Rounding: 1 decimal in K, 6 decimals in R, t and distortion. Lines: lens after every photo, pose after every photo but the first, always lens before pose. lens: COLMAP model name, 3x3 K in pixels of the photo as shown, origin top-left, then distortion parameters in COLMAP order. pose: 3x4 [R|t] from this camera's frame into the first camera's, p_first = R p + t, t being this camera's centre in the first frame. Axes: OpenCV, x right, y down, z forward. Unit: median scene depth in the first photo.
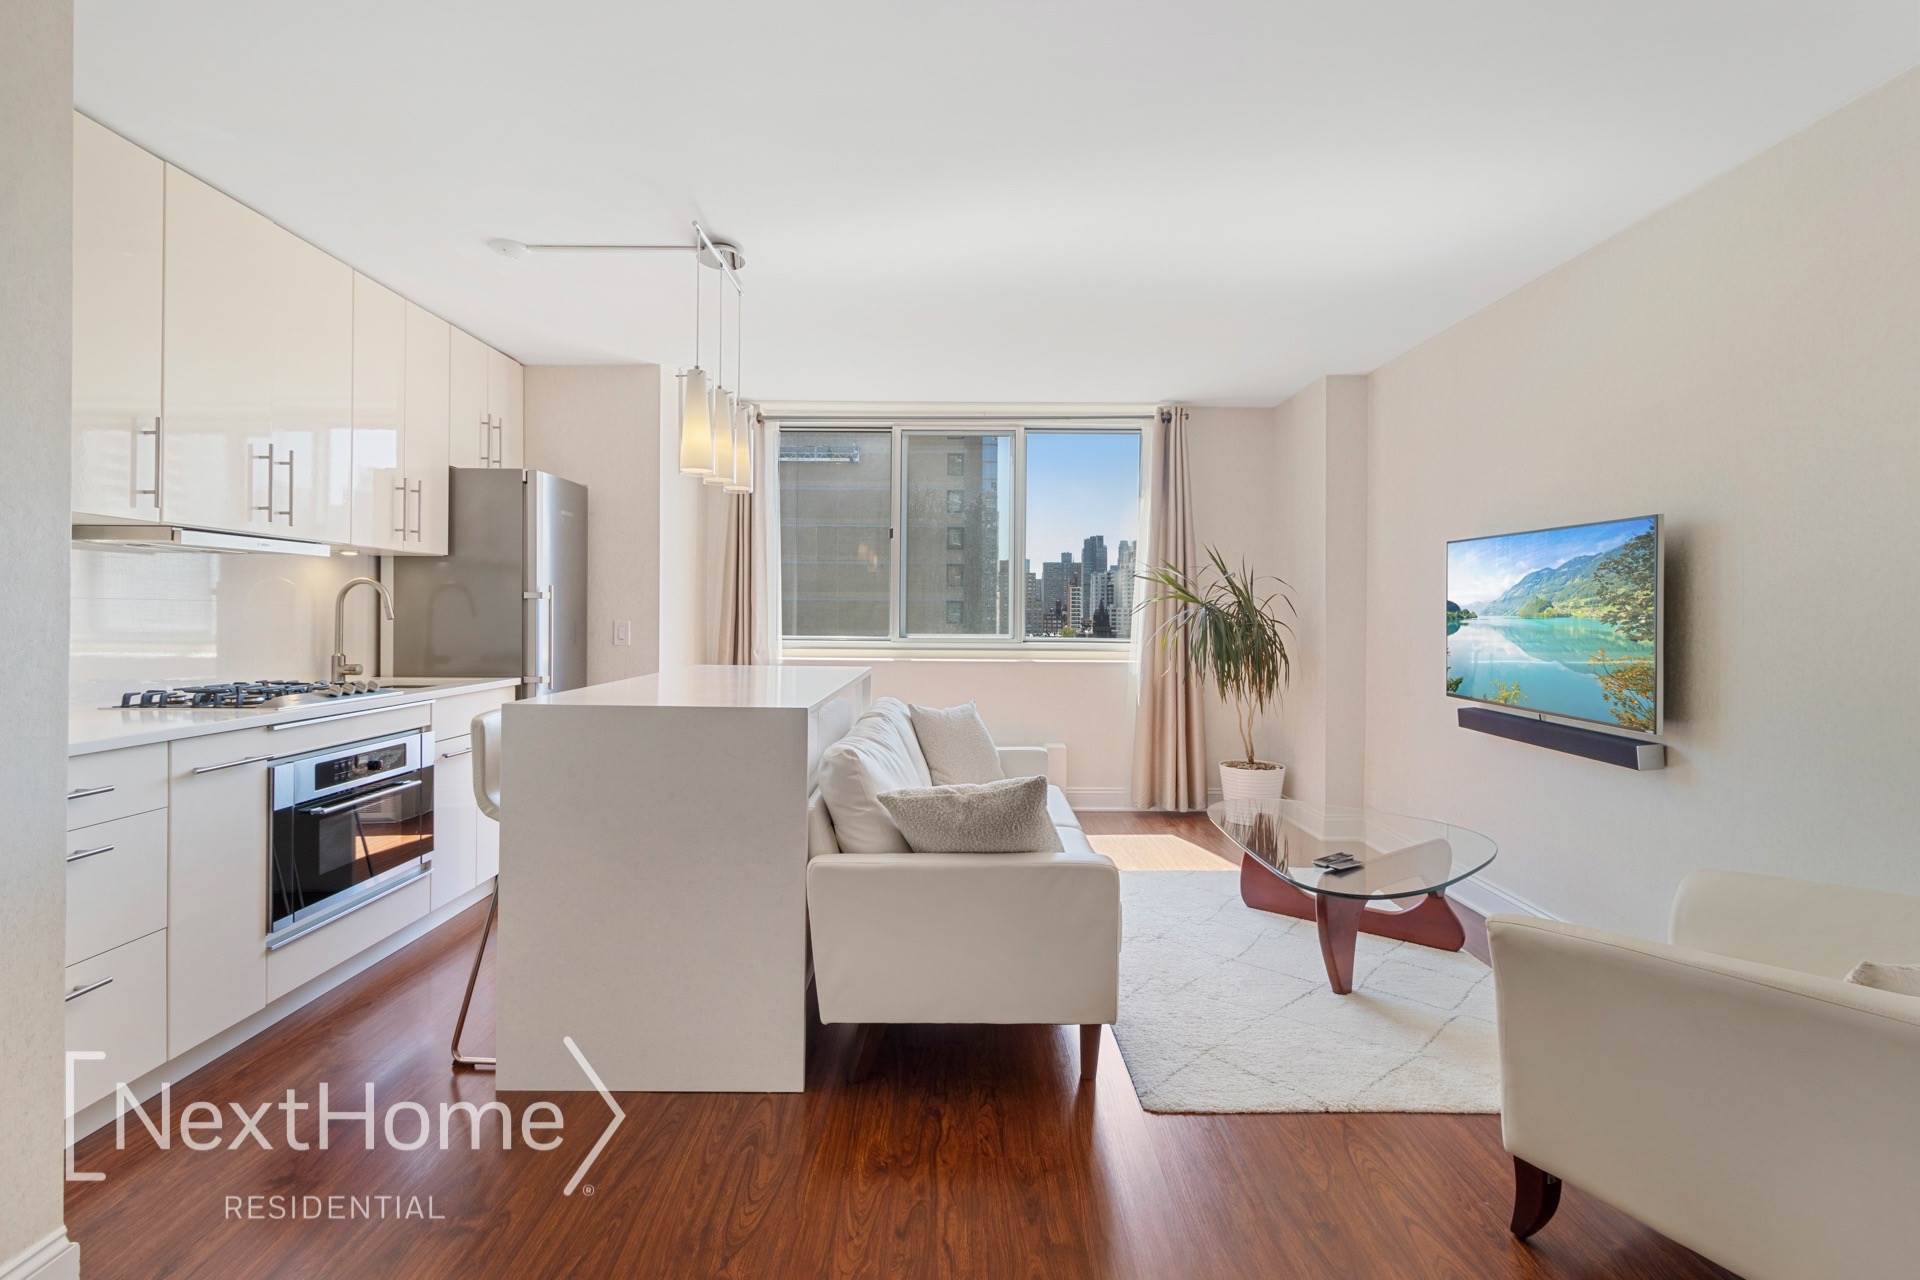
lens RADIAL K [[895.5, 0, 958.0], [0, 895.5, 605.8], [0, 0, 1]] dist [0.003625, -0.000721]
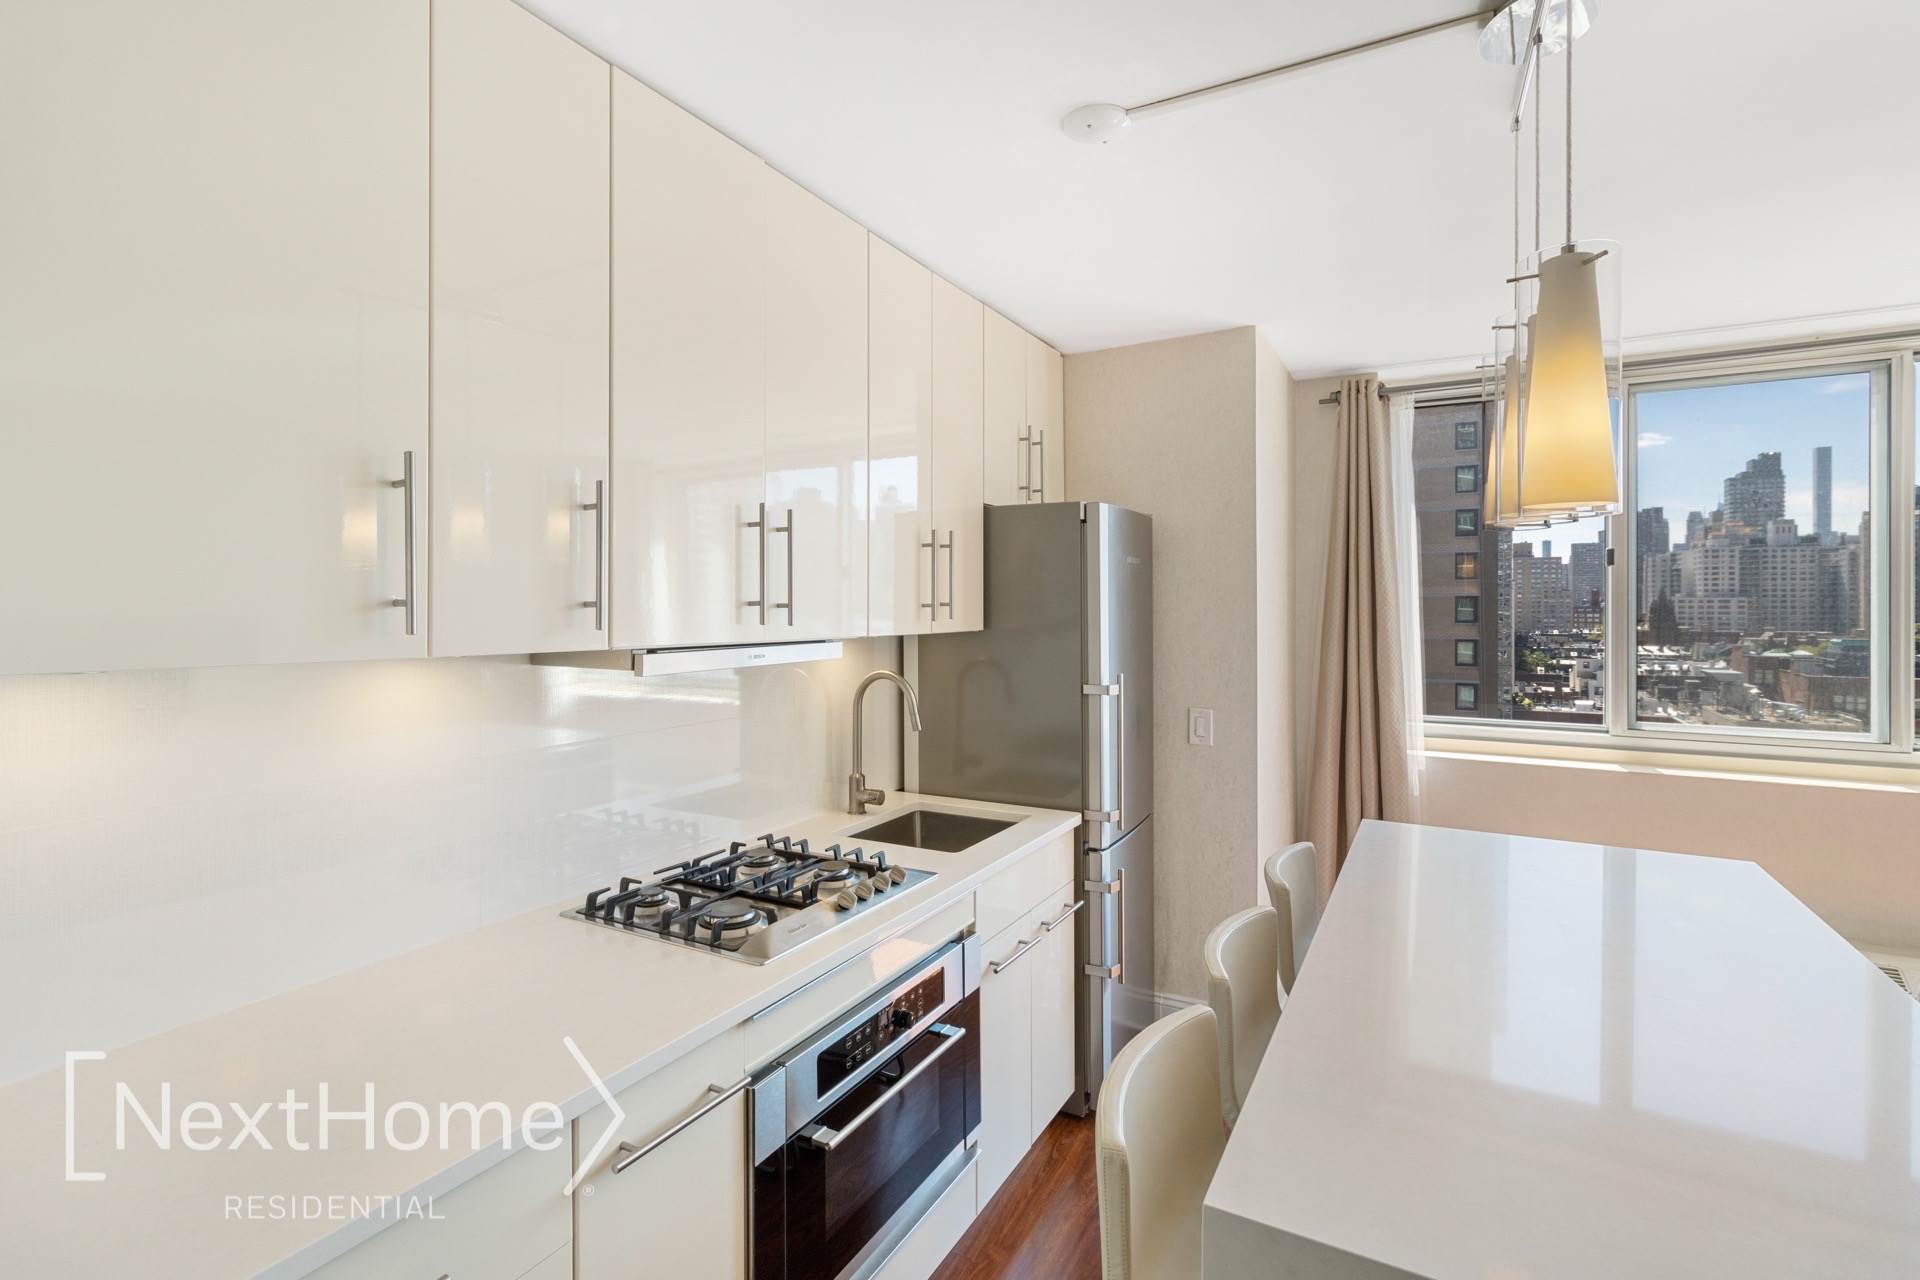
lens RADIAL K [[895.5, 0, 954.3], [0, 895.5, 603.0], [0, 0, 1]] dist [0.003625, -0.000721]
pose [[0.874013, -0.006081, -0.485865, -0.265399], [0.008246, 0.999963, 0.002319, -0.086403], [0.485833, -0.006033, 0.874031, 0.401122]]
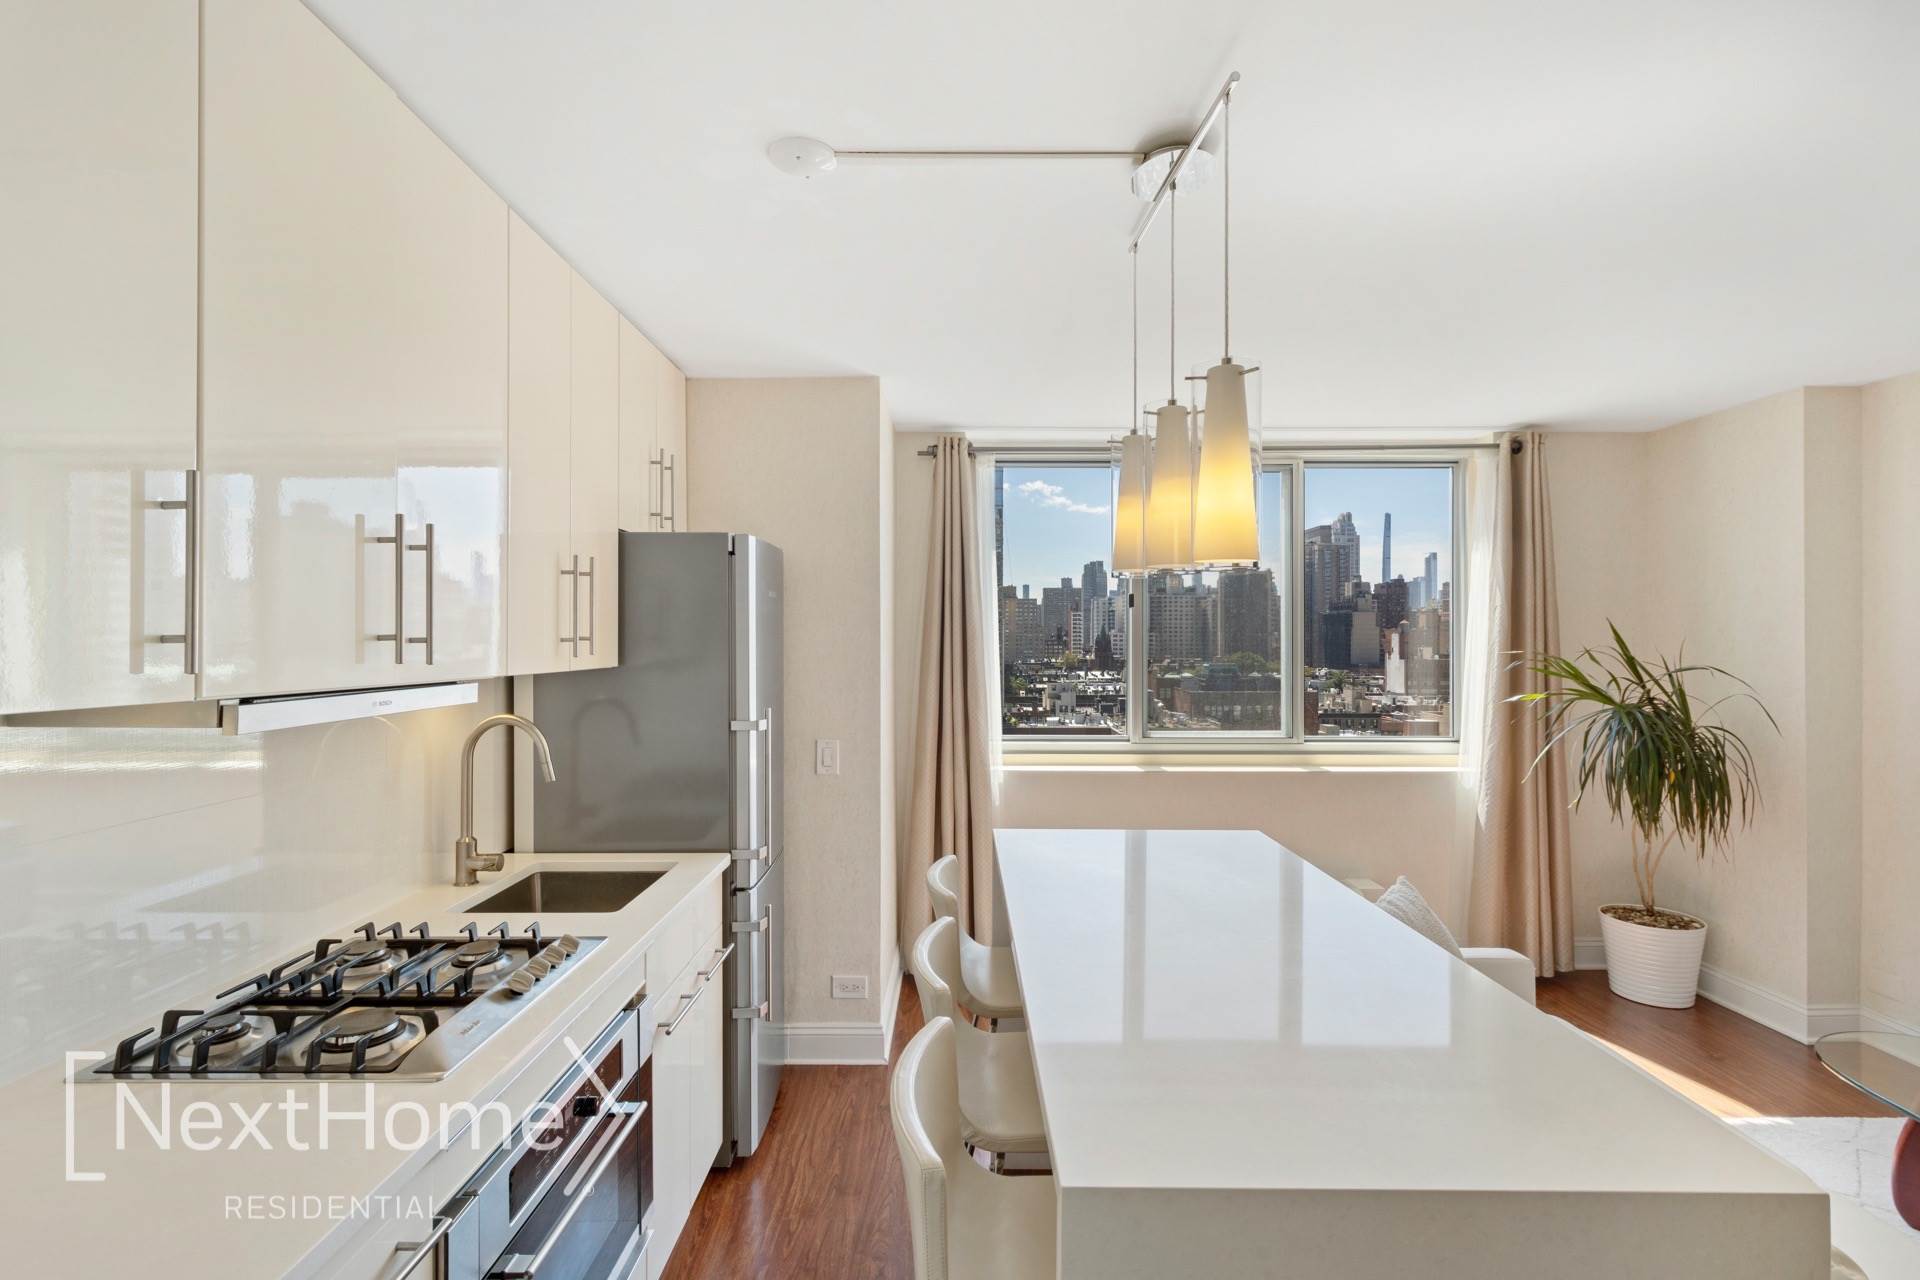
lens RADIAL K [[895.5, 0, 953.0], [0, 895.5, 630.8], [0, 0, 1]] dist [0.003625, -0.000721]
pose [[0.999978, -0.004415, -0.004864, -0.349777], [0.004411, 0.999990, -0.000810, -0.087527], [0.004868, 0.000789, 0.999988, 0.380485]]
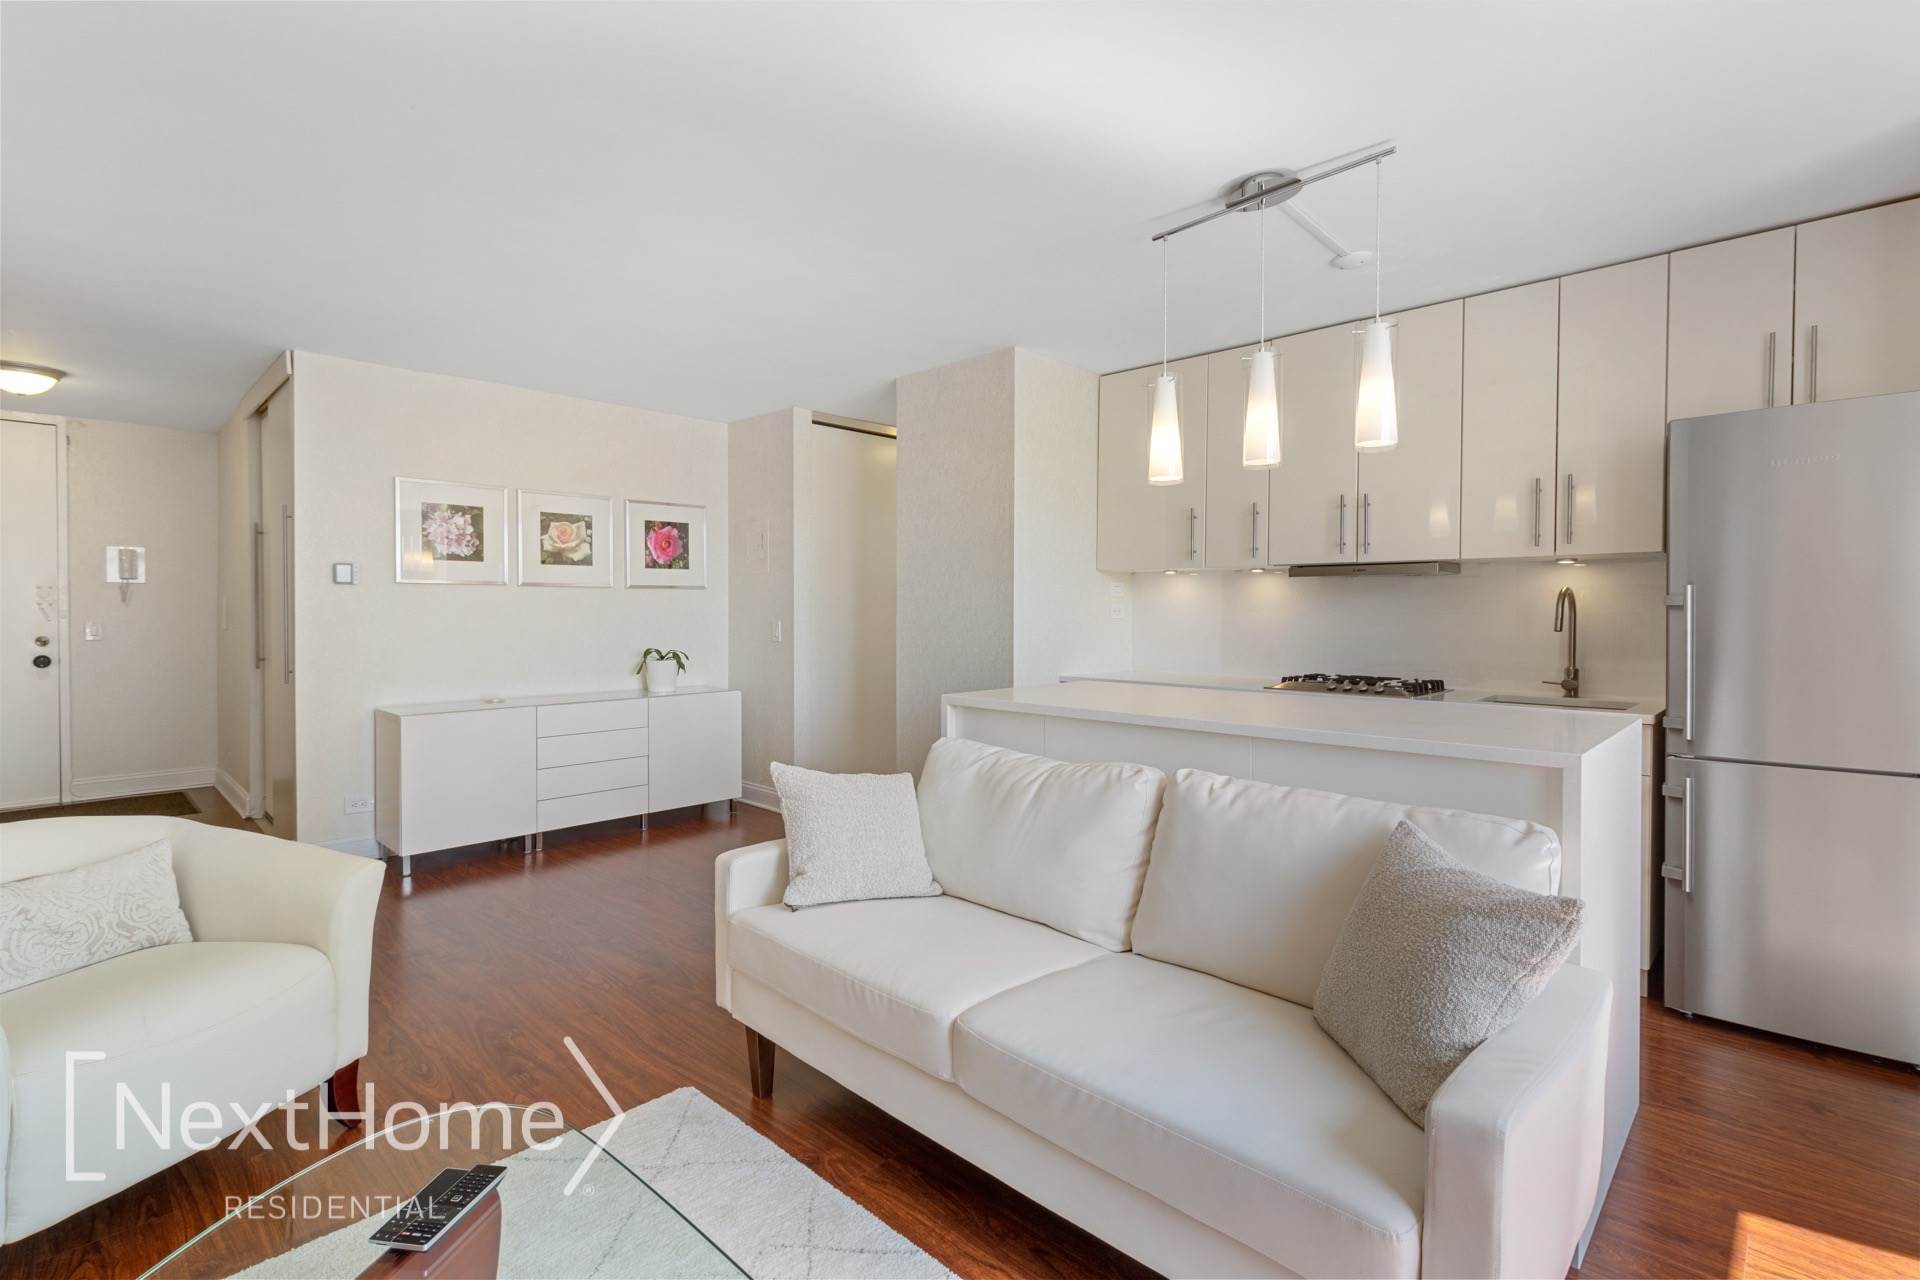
lens RADIAL K [[895.5, 0, 962.3], [0, 895.5, 625.2], [0, 0, 1]] dist [0.003625, -0.000721]
pose [[-0.689478, 0.003082, -0.724300, 0.462987], [0.003082, 0.999994, 0.001321, 0.007091], [0.724300, -0.001321, -0.689484, 1.193203]]
